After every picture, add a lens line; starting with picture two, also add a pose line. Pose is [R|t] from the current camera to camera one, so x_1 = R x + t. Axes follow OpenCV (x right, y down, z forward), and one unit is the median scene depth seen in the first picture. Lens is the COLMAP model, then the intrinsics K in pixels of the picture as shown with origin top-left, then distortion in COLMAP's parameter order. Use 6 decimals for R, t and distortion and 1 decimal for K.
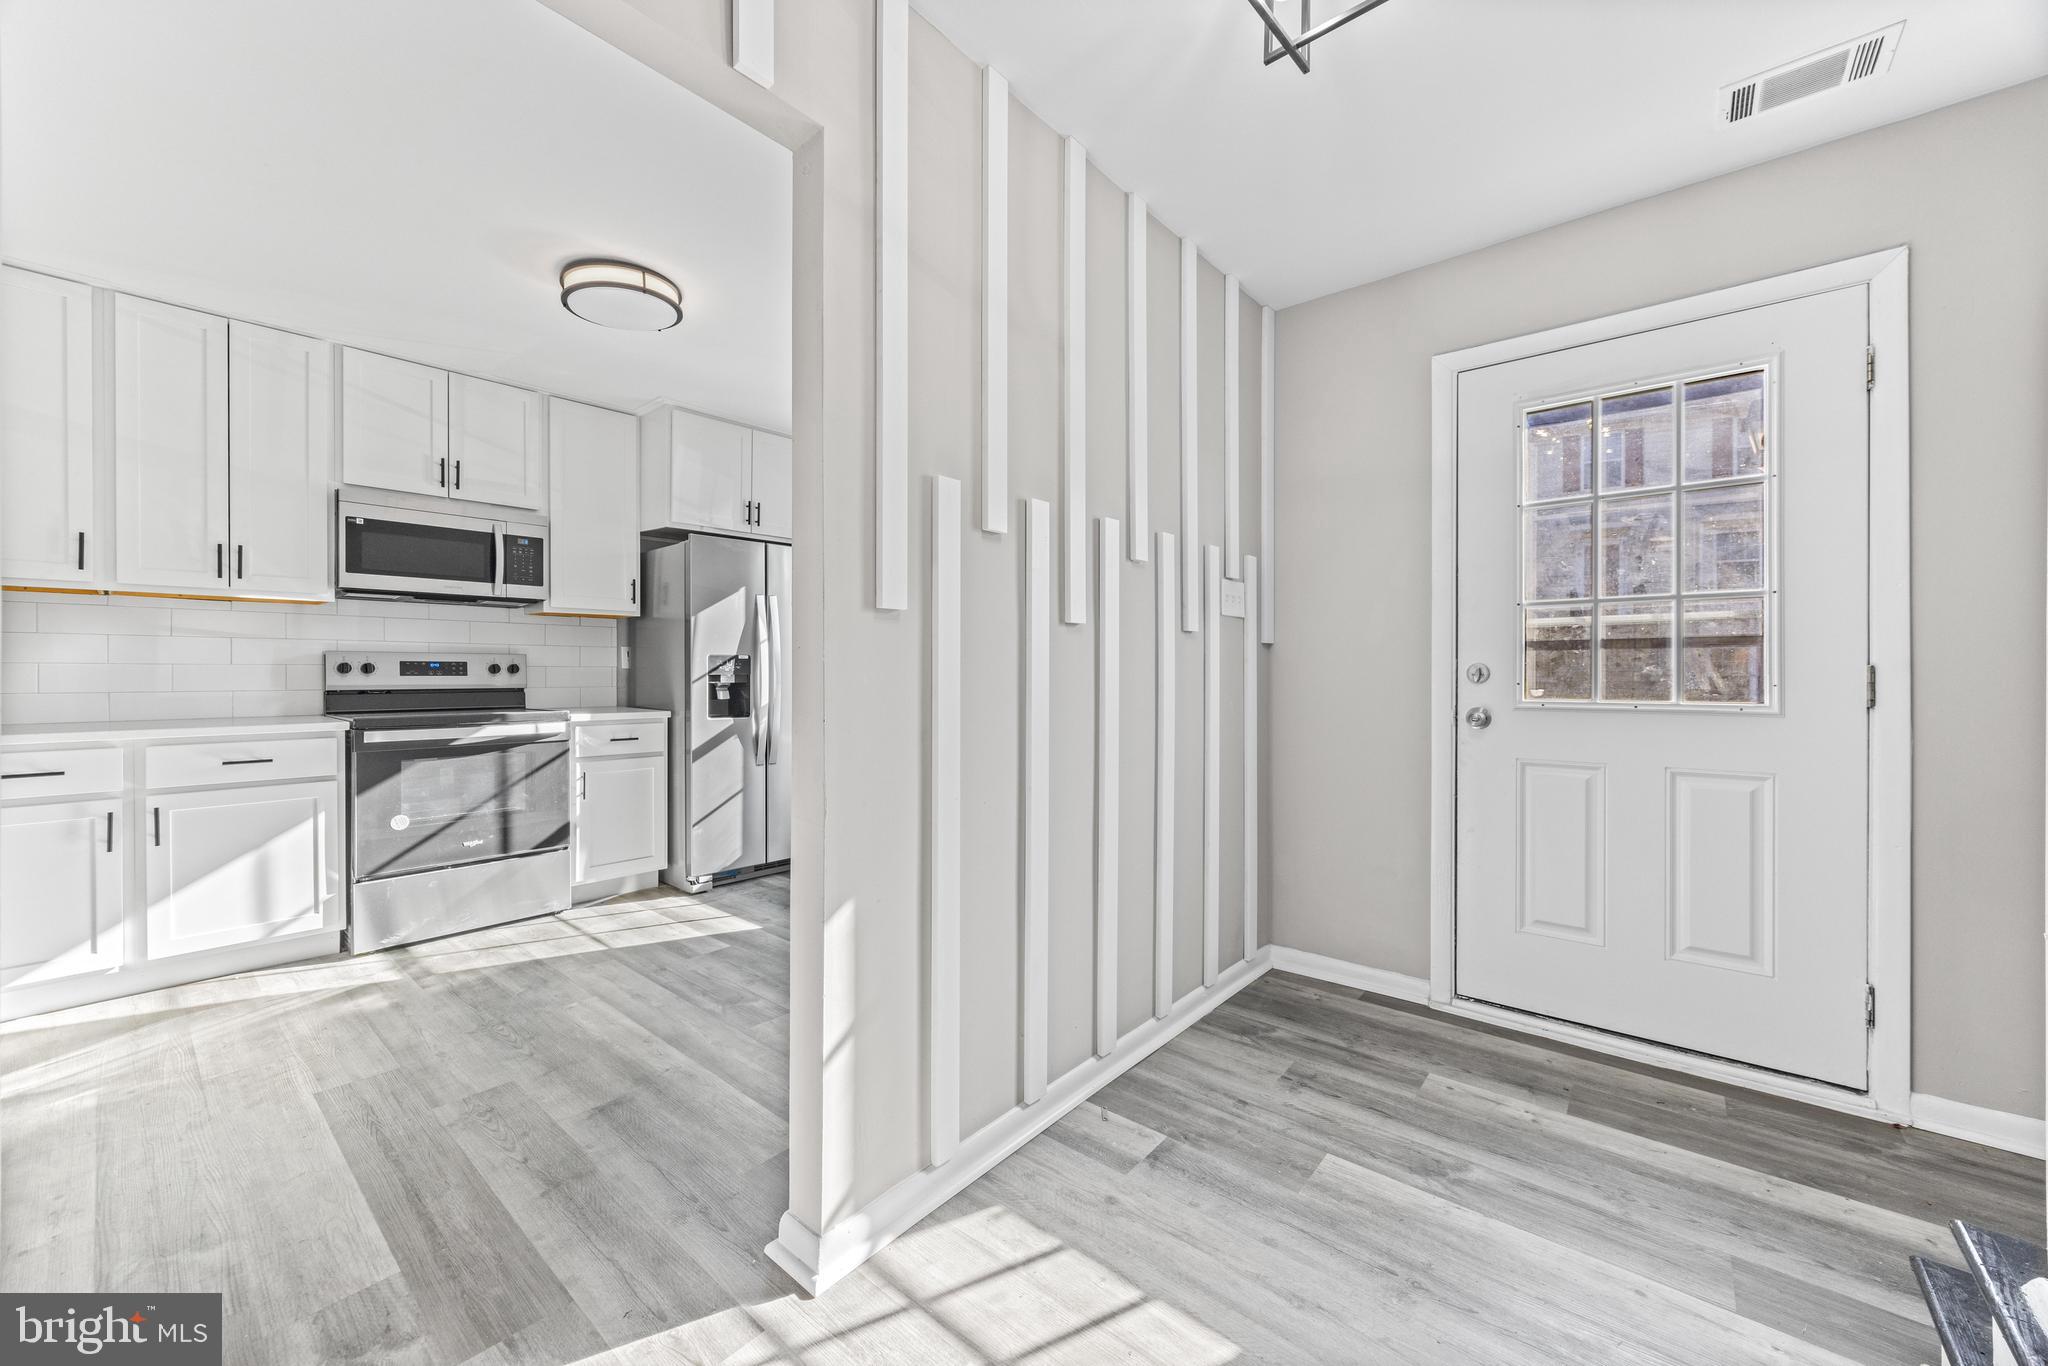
lens RADIAL K [[769.5, 0, 1015.5], [0, 769.5, 675.4], [0, 0, 1]] dist [-0.002427, -0.000212]
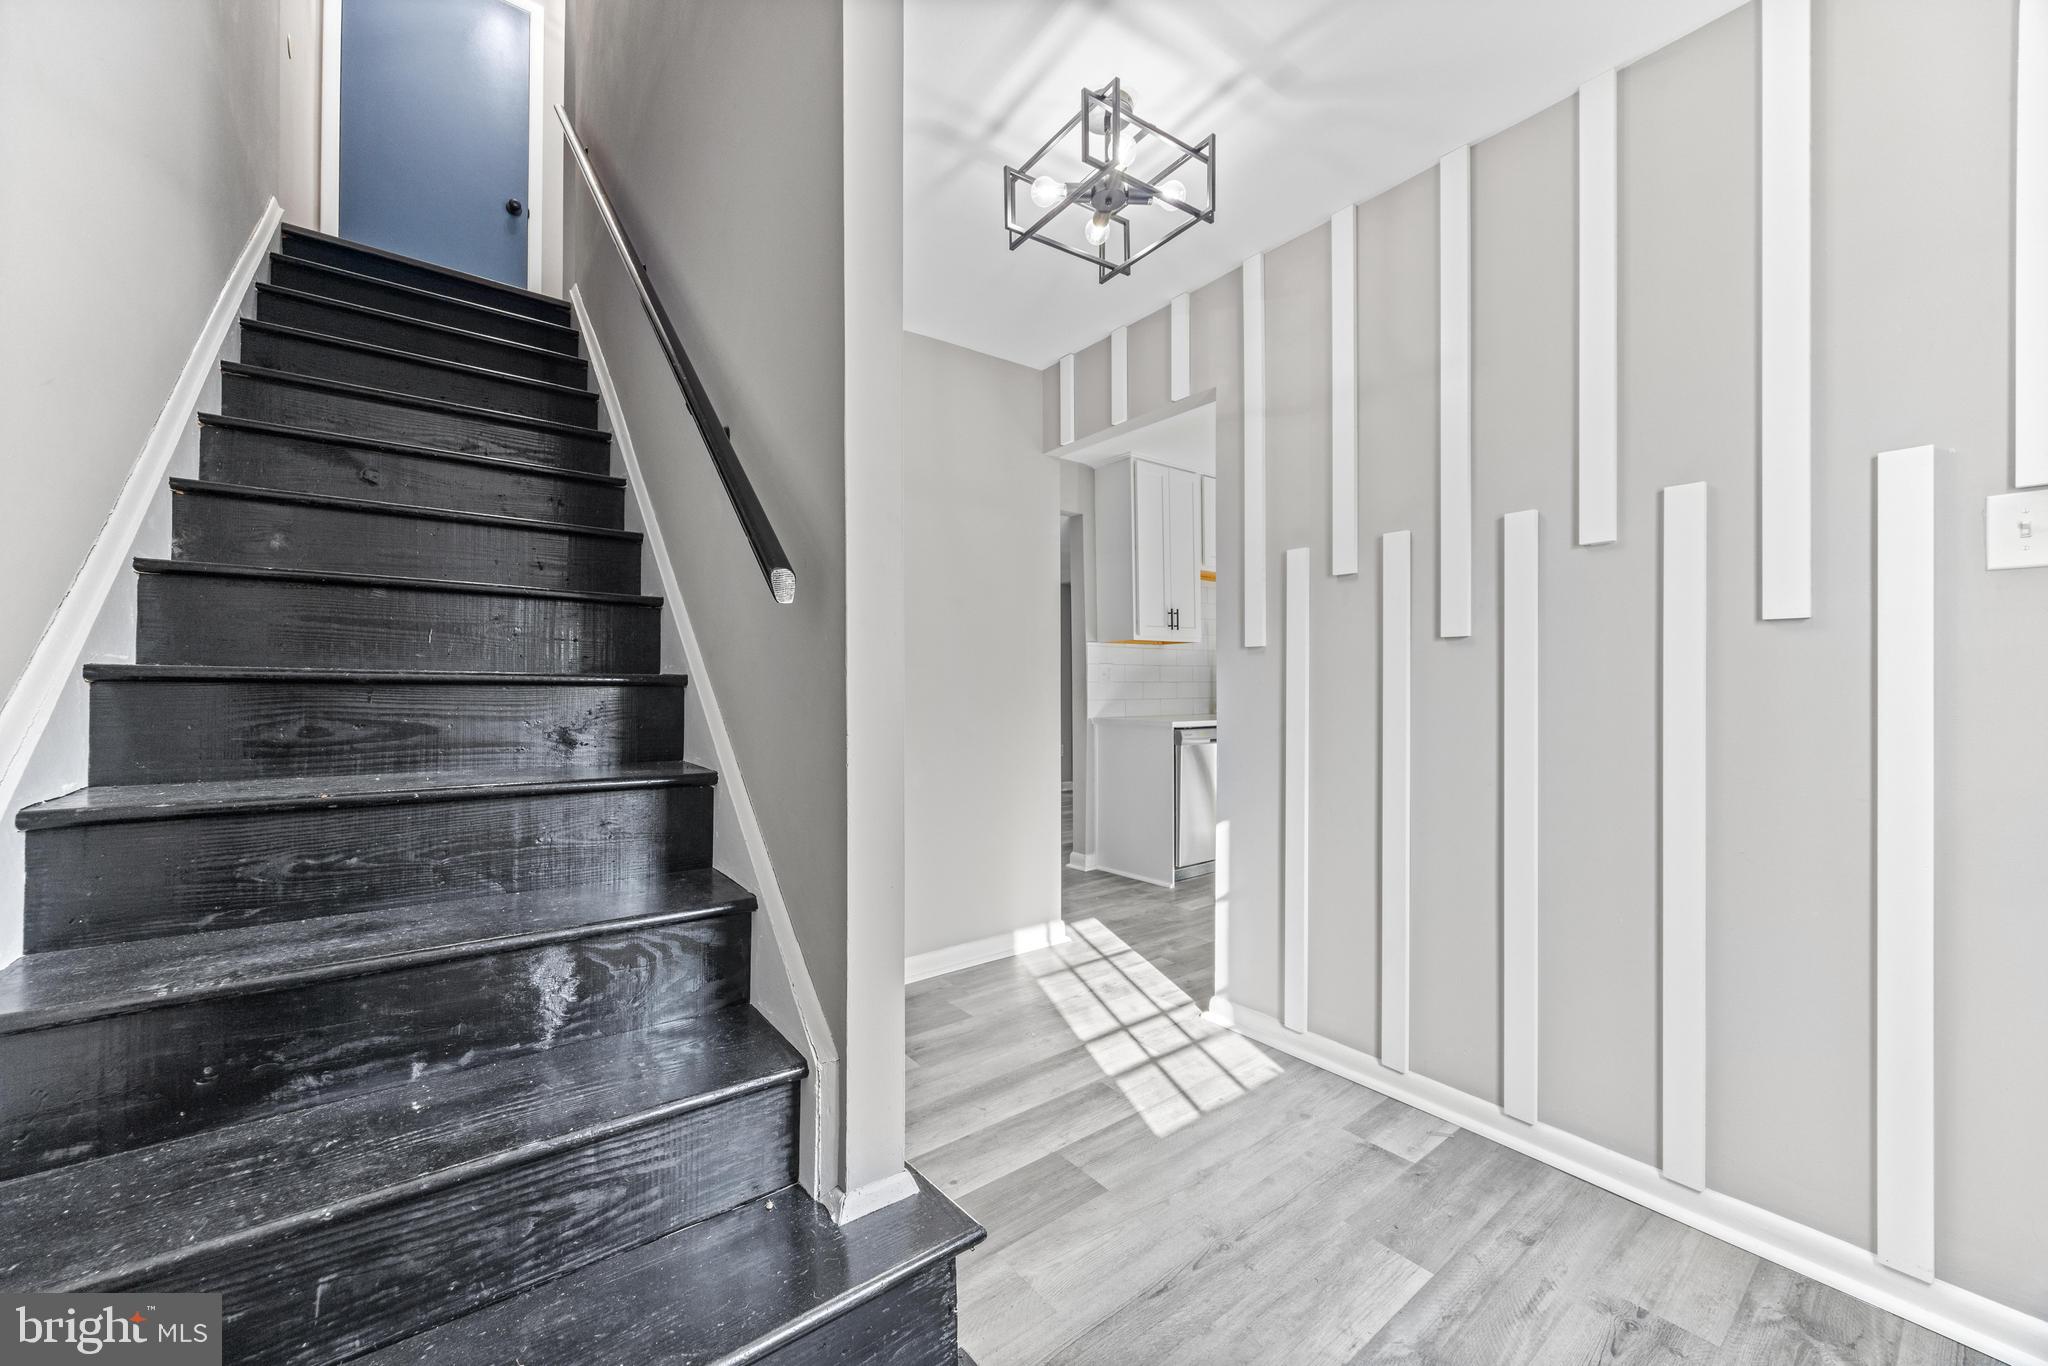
lens RADIAL K [[768.8, 0, 1025.9], [0, 768.8, 682.3], [0, 0, 1]] dist [-0.000165, -0.000121]
pose [[-0.200943, -0.005971, -0.979585, 0.740068], [-0.003663, 0.999979, -0.005344, -0.000875], [0.979596, 0.002514, -0.200961, 0.420978]]
